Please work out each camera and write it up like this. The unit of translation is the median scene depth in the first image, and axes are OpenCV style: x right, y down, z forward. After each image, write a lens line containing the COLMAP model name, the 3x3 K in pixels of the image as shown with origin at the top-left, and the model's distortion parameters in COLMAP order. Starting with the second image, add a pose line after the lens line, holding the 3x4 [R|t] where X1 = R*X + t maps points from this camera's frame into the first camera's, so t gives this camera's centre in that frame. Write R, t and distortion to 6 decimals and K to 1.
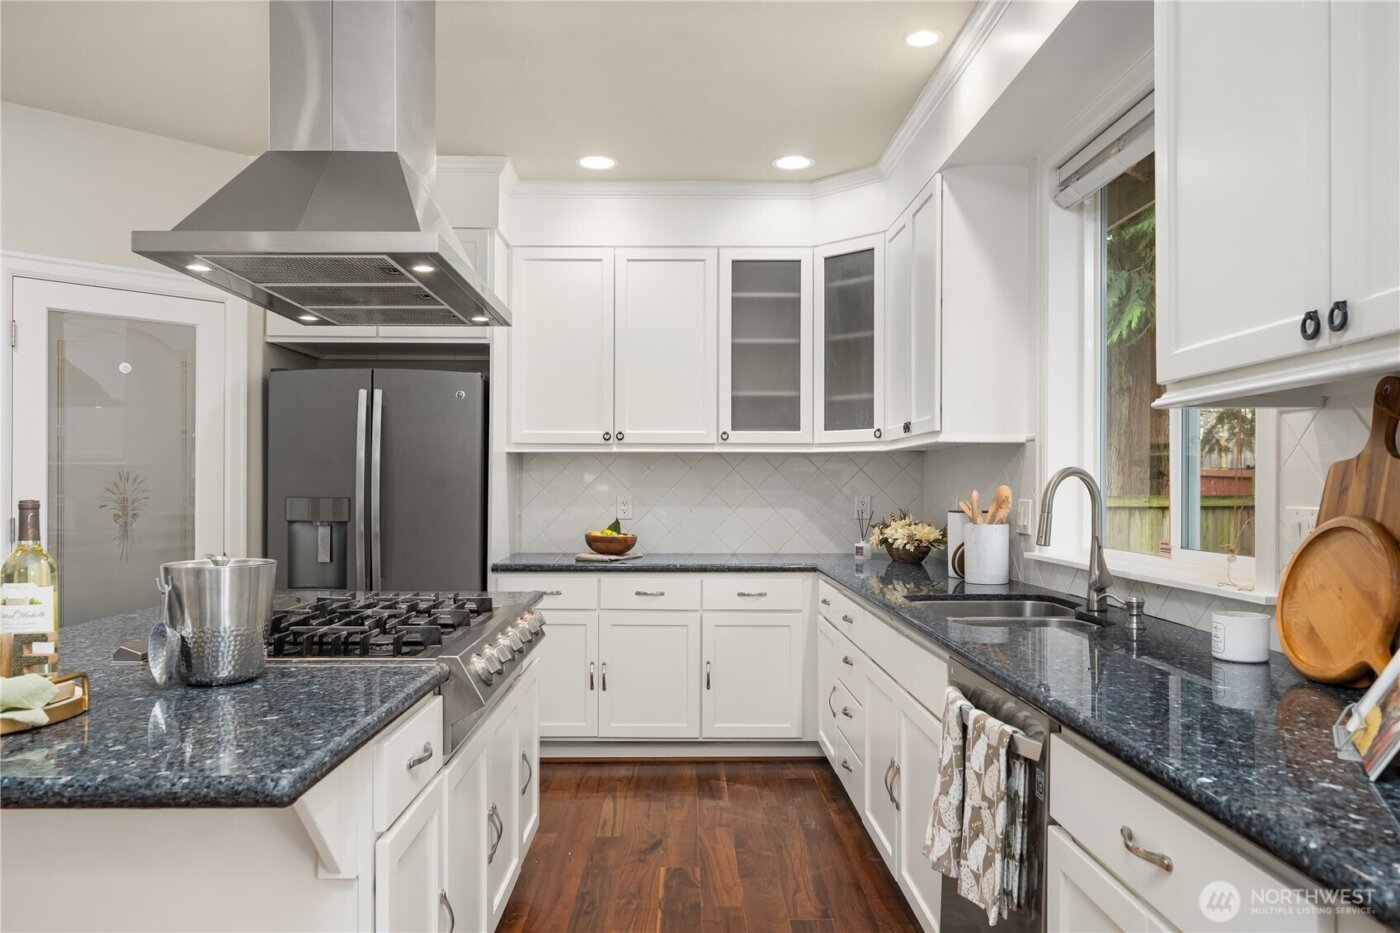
lens RADIAL K [[953.2, 0, 699.0], [0, 953.2, 488.8], [0, 0, 1]] dist [-0.006039, 0.001498]
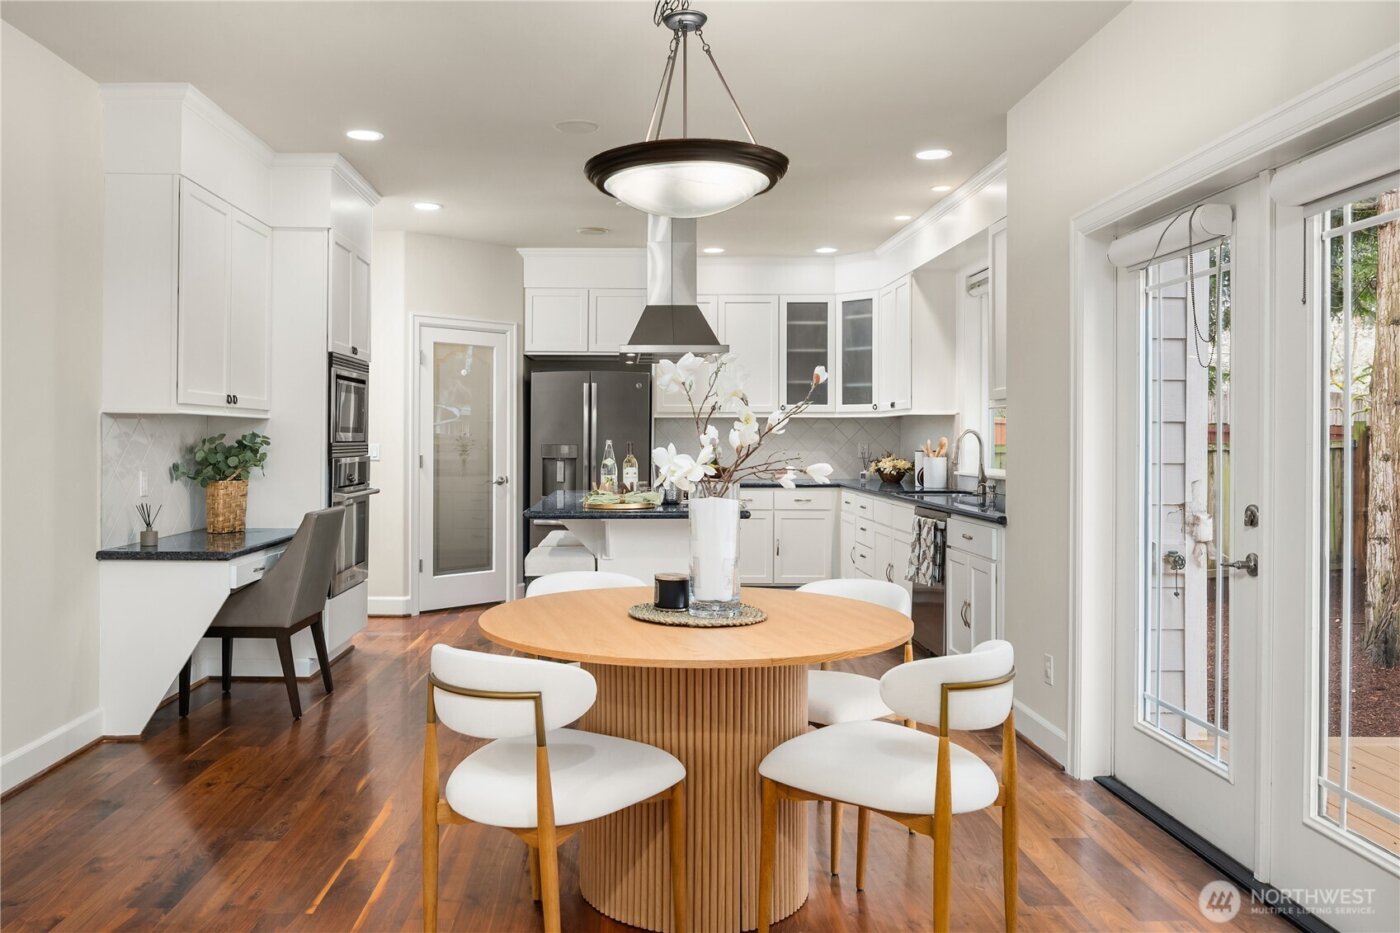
lens RADIAL K [[1010.8, 0, 678.1], [0, 1010.8, 444.2], [0, 0, 1]] dist [-0.000428, 0.000199]
pose [[0.999742, 0.000091, 0.022698, -0.214805], [-0.000145, 0.999997, 0.002359, 0.004791], [-0.022697, -0.002362, 0.999740, -0.839825]]
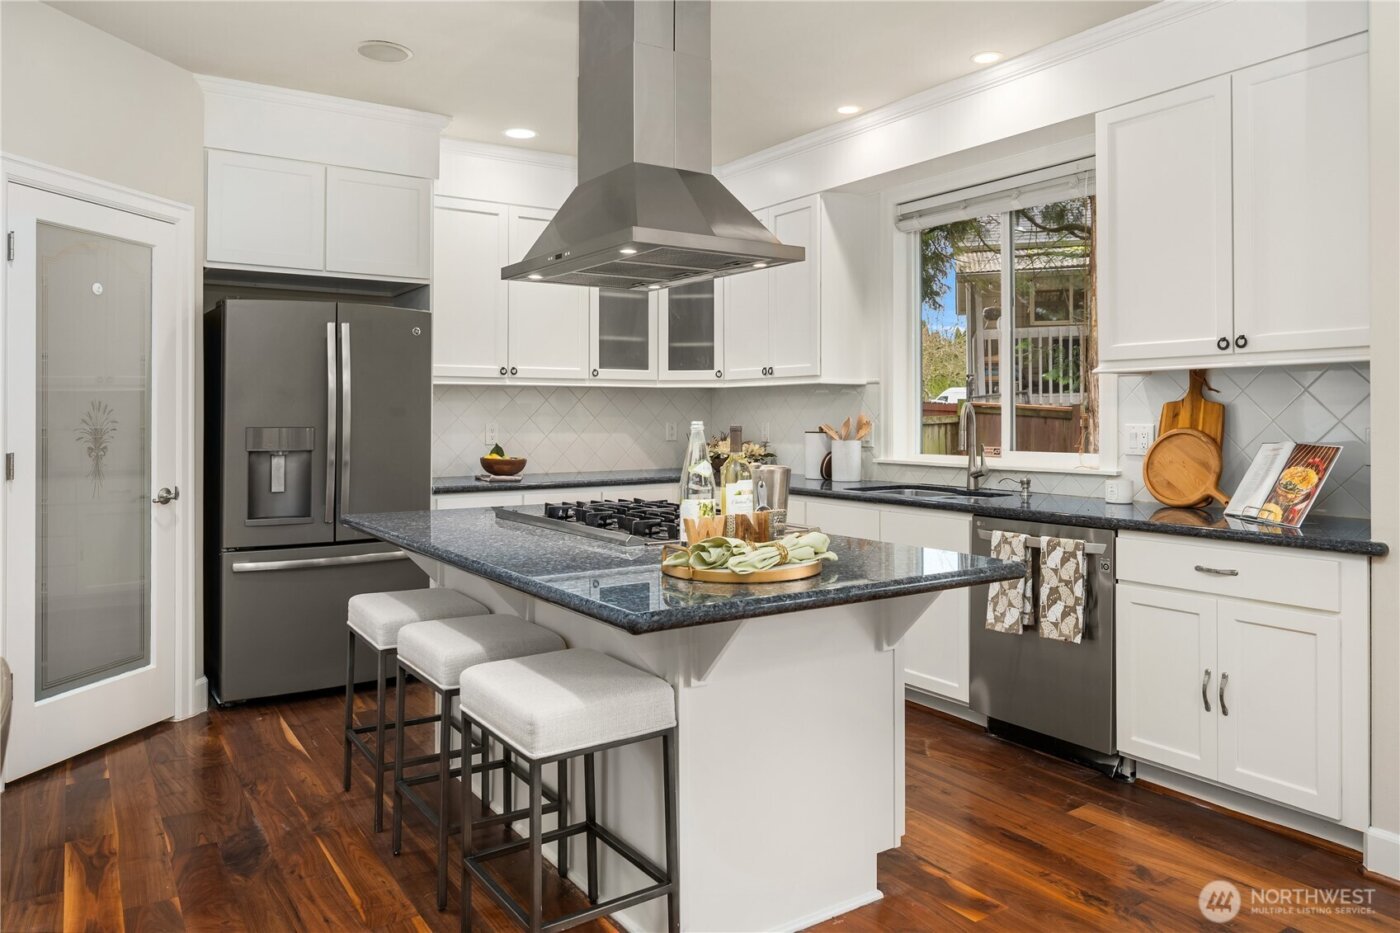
lens RADIAL K [[951.5, 0, 702.2], [0, 951.5, 416.1], [0, 0, 1]] dist [0.002042, -0.000676]
pose [[0.844151, -0.002947, 0.536098, -0.542393], [0.003619, 0.999993, -0.000201, -0.000743], [-0.536094, 0.002110, 0.844156, -0.084619]]
